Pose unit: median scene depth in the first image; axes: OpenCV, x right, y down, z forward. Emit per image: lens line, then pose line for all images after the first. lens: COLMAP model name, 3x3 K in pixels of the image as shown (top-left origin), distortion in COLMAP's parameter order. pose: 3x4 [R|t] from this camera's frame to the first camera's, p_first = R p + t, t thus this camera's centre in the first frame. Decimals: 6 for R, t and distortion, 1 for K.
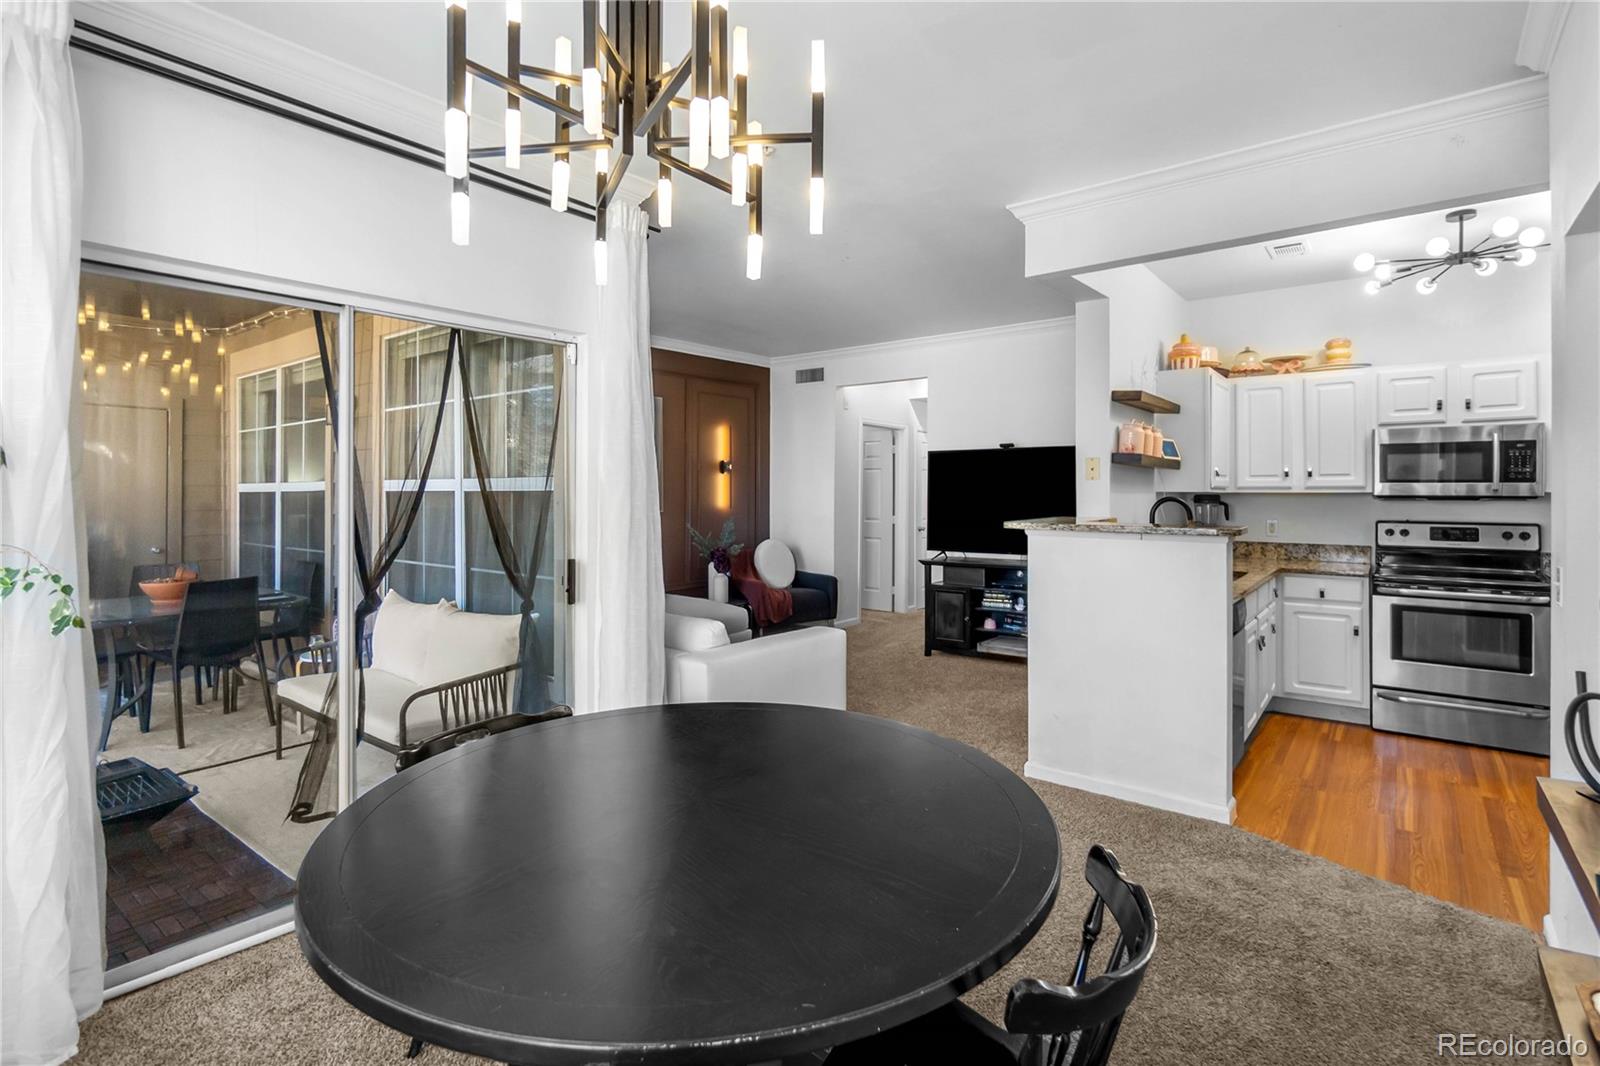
lens RADIAL K [[767.1, 0, 801.2], [0, 767.1, 490.0], [0, 0, 1]] dist [-0.007232, -0.000607]
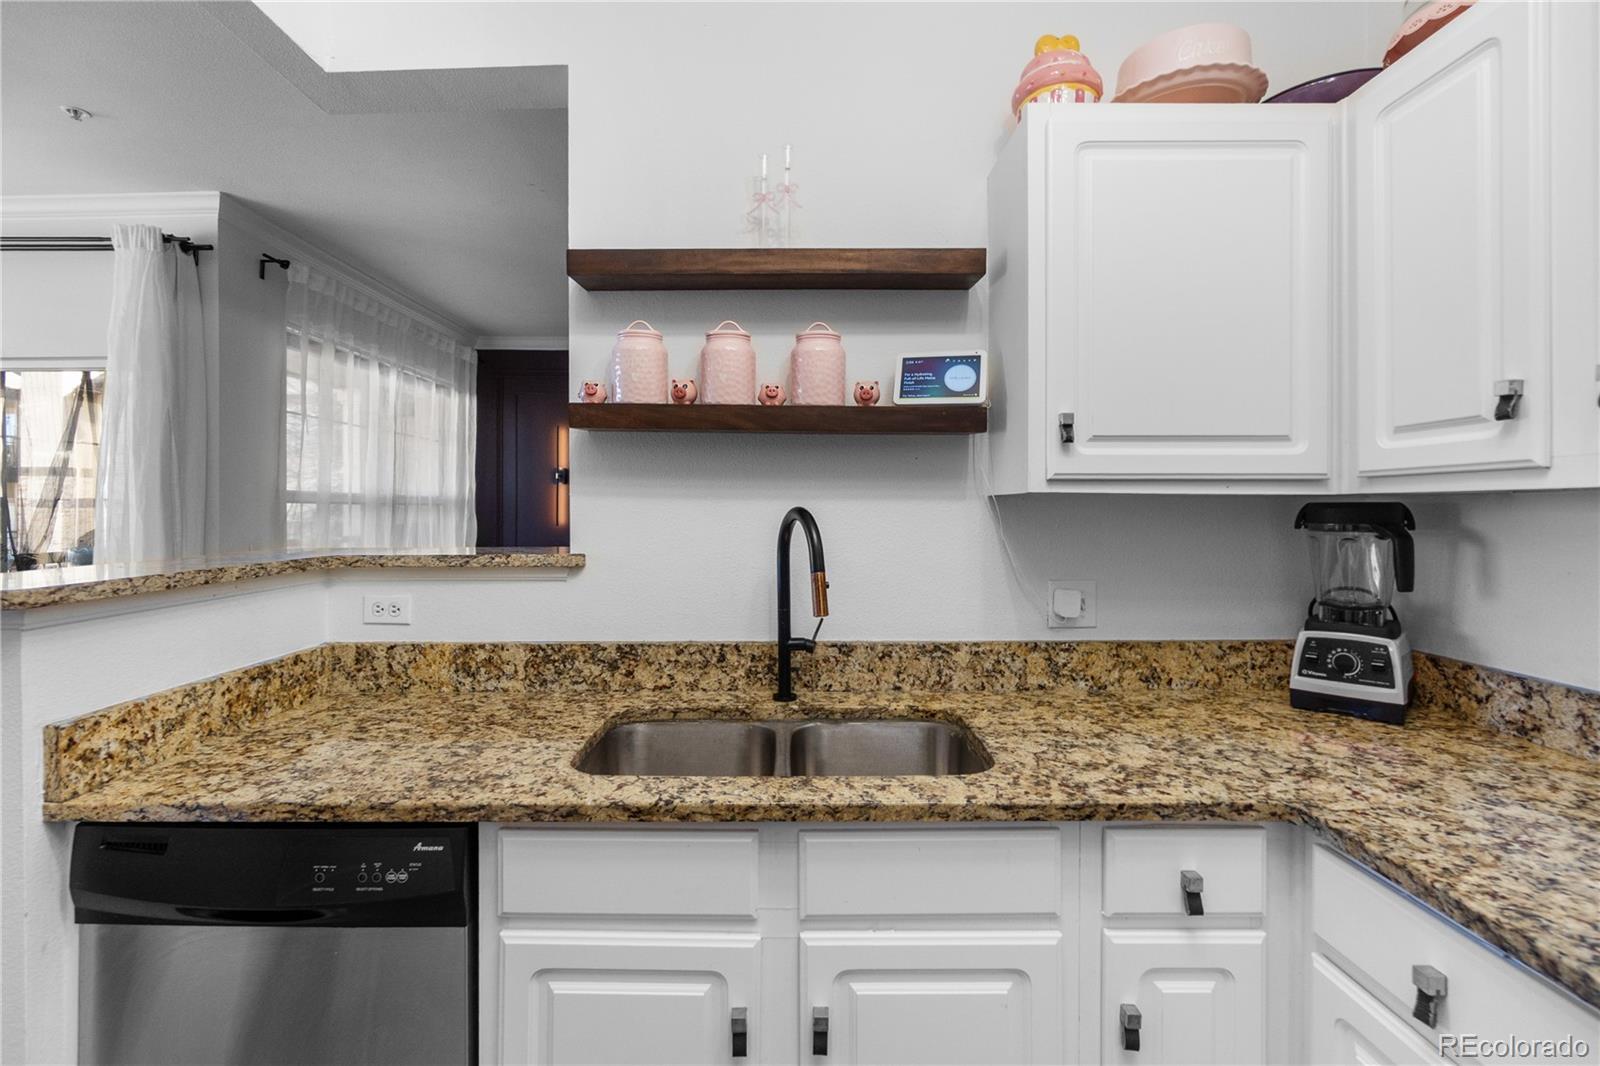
lens RADIAL K [[702.7, 0, 782.1], [0, 702.7, 511.2], [0, 0, 1]] dist [-0.003845, 0.000175]
pose [[0.612287, 0.000371, -0.790635, 0.717900], [0.004343, 0.999983, 0.003832, 0.008941], [0.790623, -0.005780, 0.612275, 0.756428]]
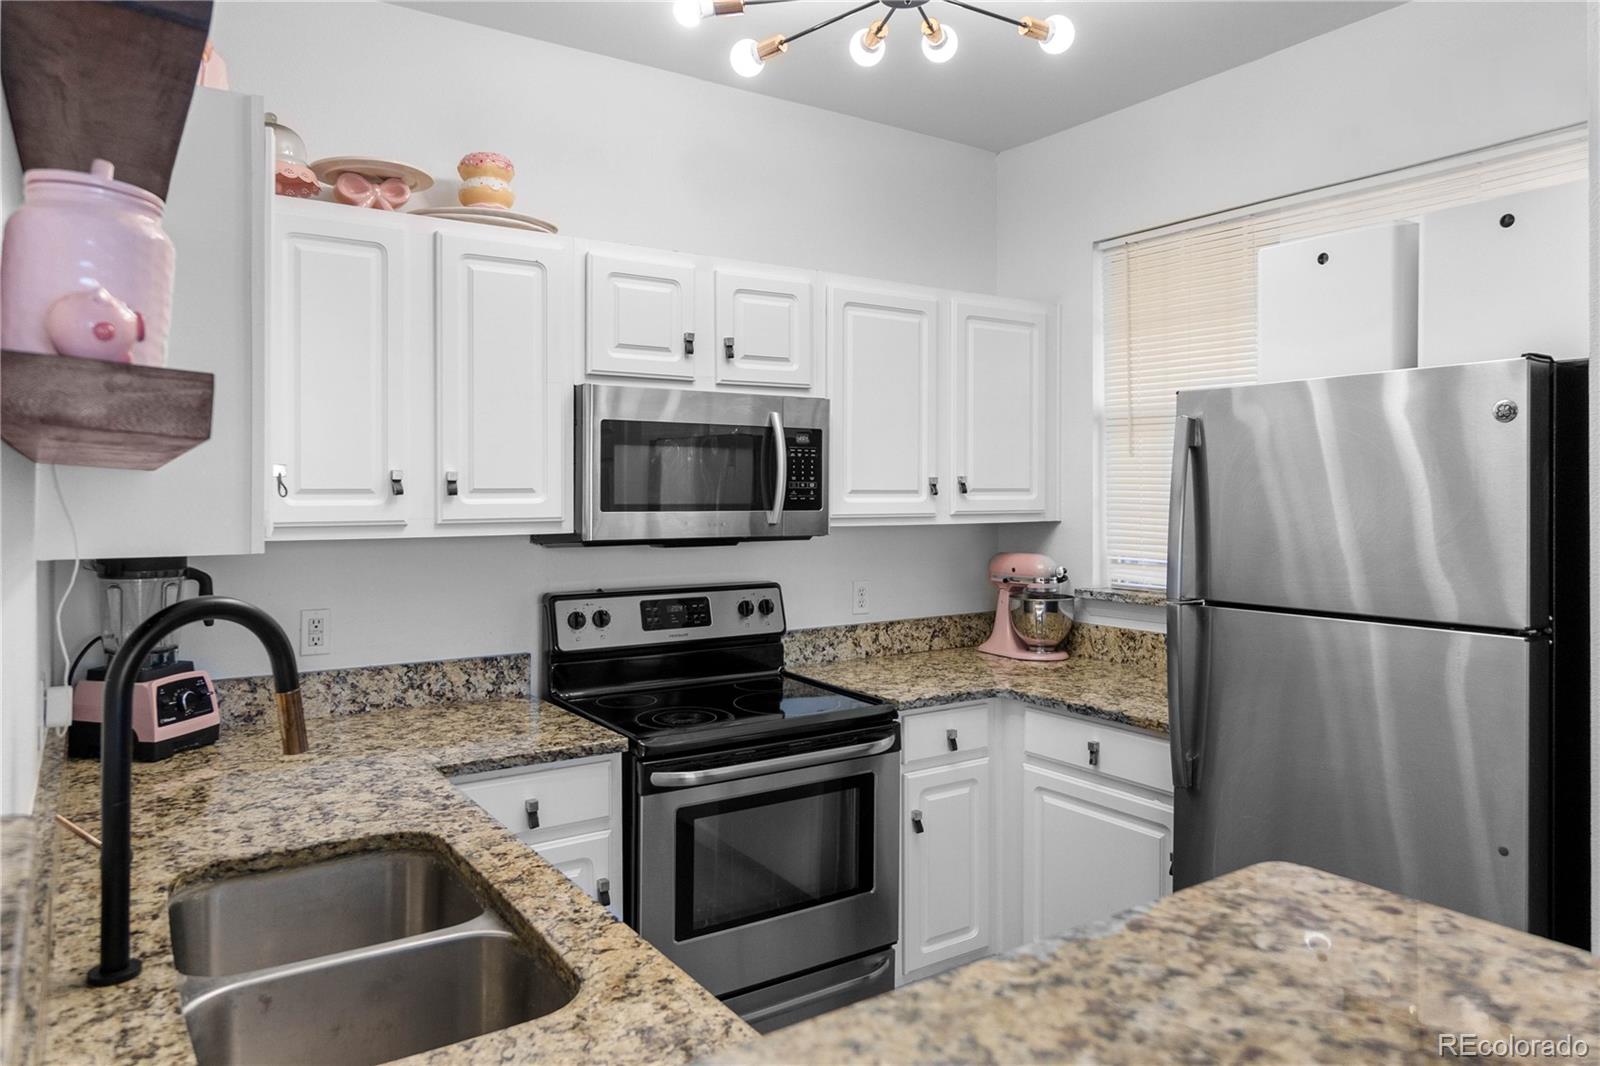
lens RADIAL K [[1052.6, 0, 791.5], [0, 1052.6, 473.9], [0, 0, 1]] dist [-0.004262, 0.001430]
pose [[0.309211, 0.015772, 0.950863, 0.237642], [-0.002832, 0.999873, -0.015664, -0.021224], [-0.950989, 0.002150, 0.309217, 0.722051]]
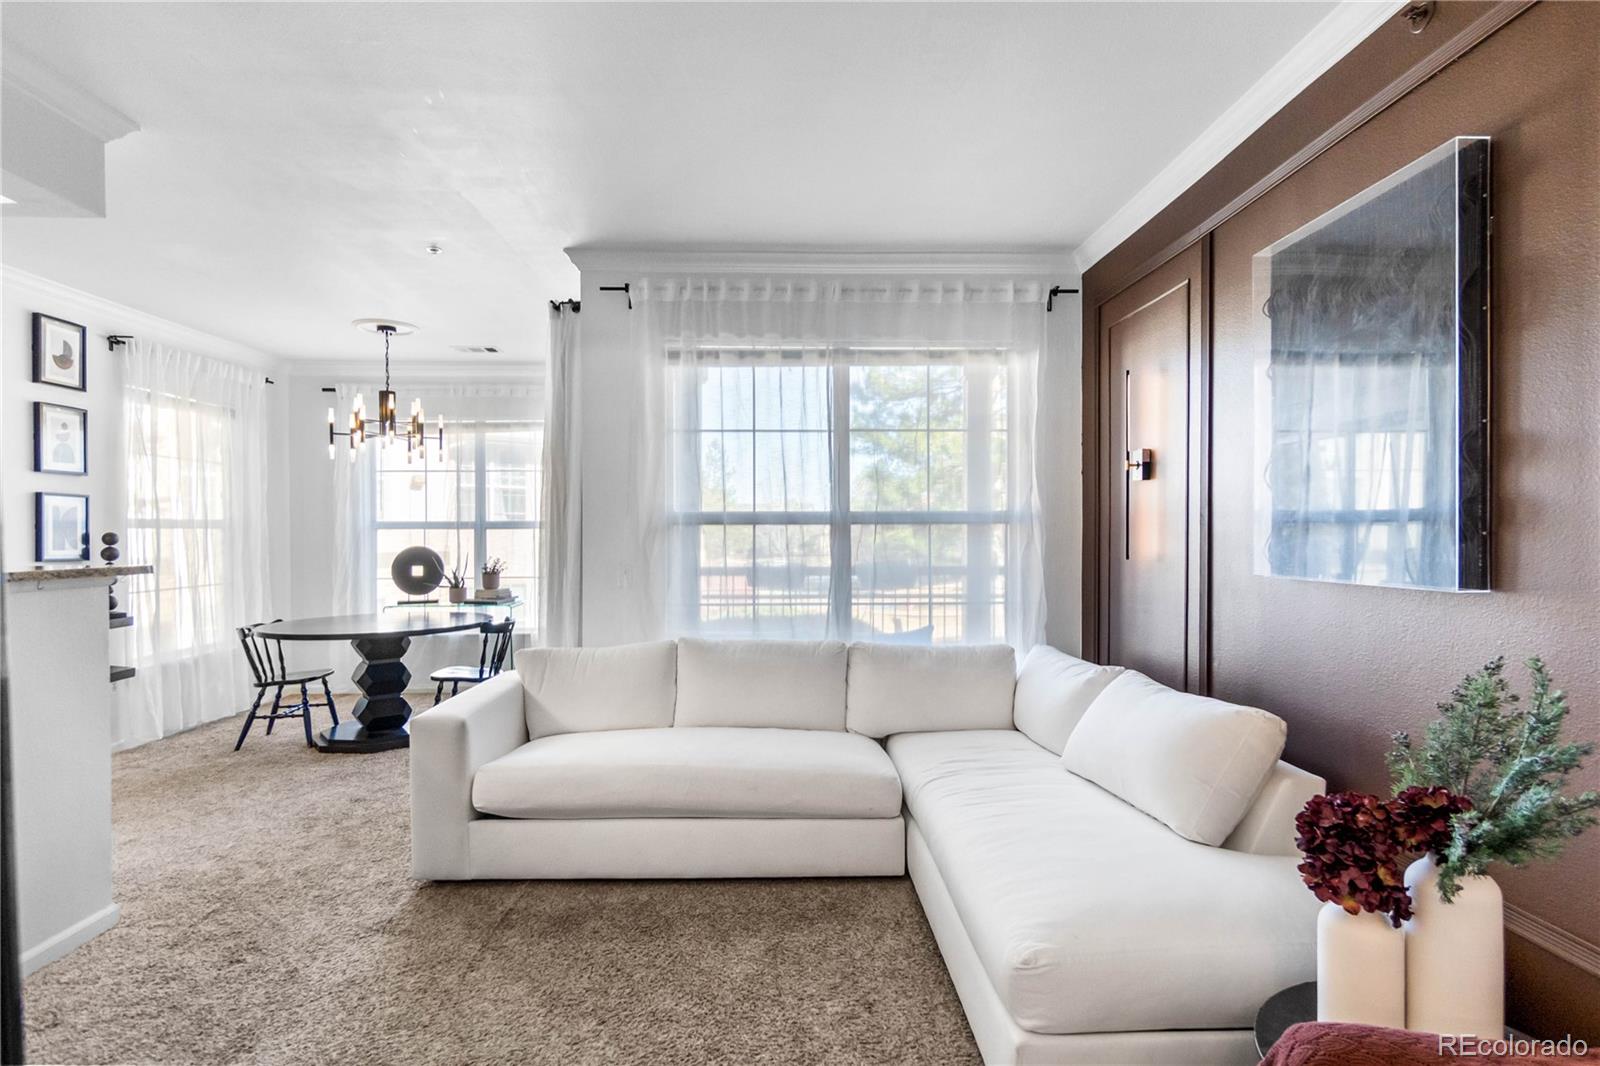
lens RADIAL K [[794.9, 0, 809.1], [0, 794.9, 540.2], [0, 0, 1]] dist [-0.001598, -0.000153]
pose [[-0.755446, 0.008318, -0.655158, 0.221494], [0.003286, 0.999955, 0.008907, 0.013560], [0.655203, 0.004576, -0.755439, 1.582722]]
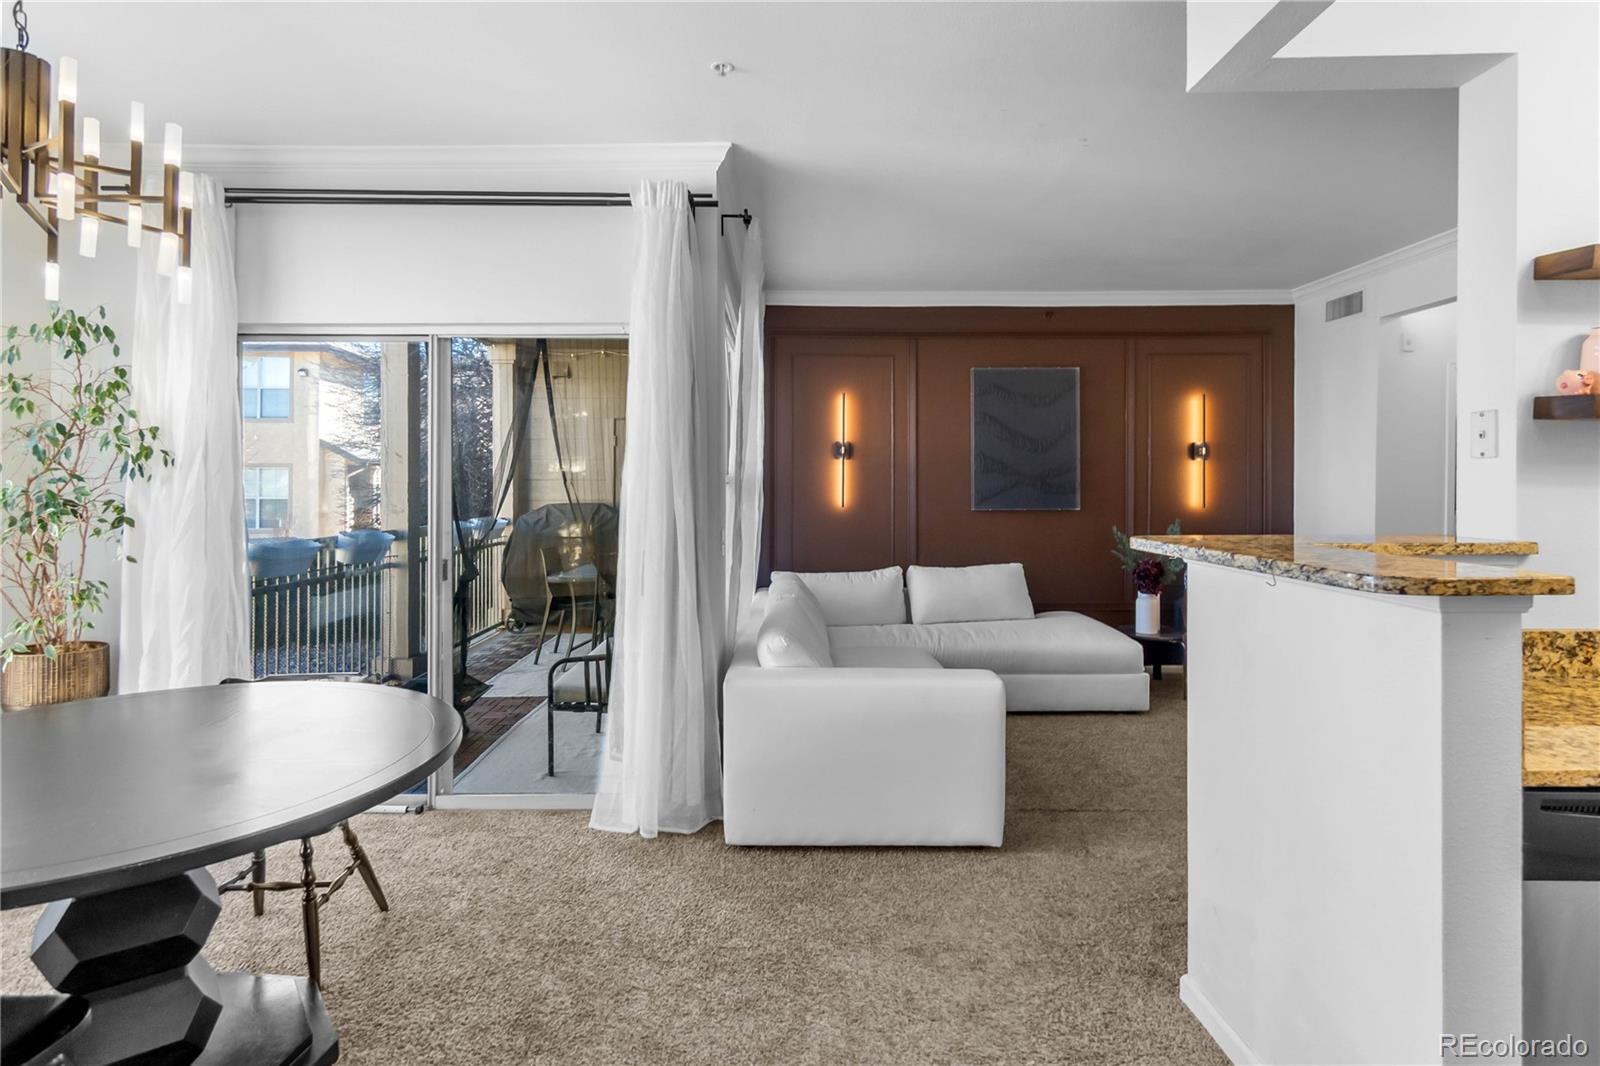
lens RADIAL K [[838.5, 0, 798.5], [0, 838.5, 492.4], [0, 0, 1]] dist [-0.000197, -0.000280]
pose [[0.628185, 0.008652, -0.778016, 0.469350], [-0.000012, 0.999938, 0.011110, 0.000936], [0.778064, -0.006969, 0.628146, 0.327370]]
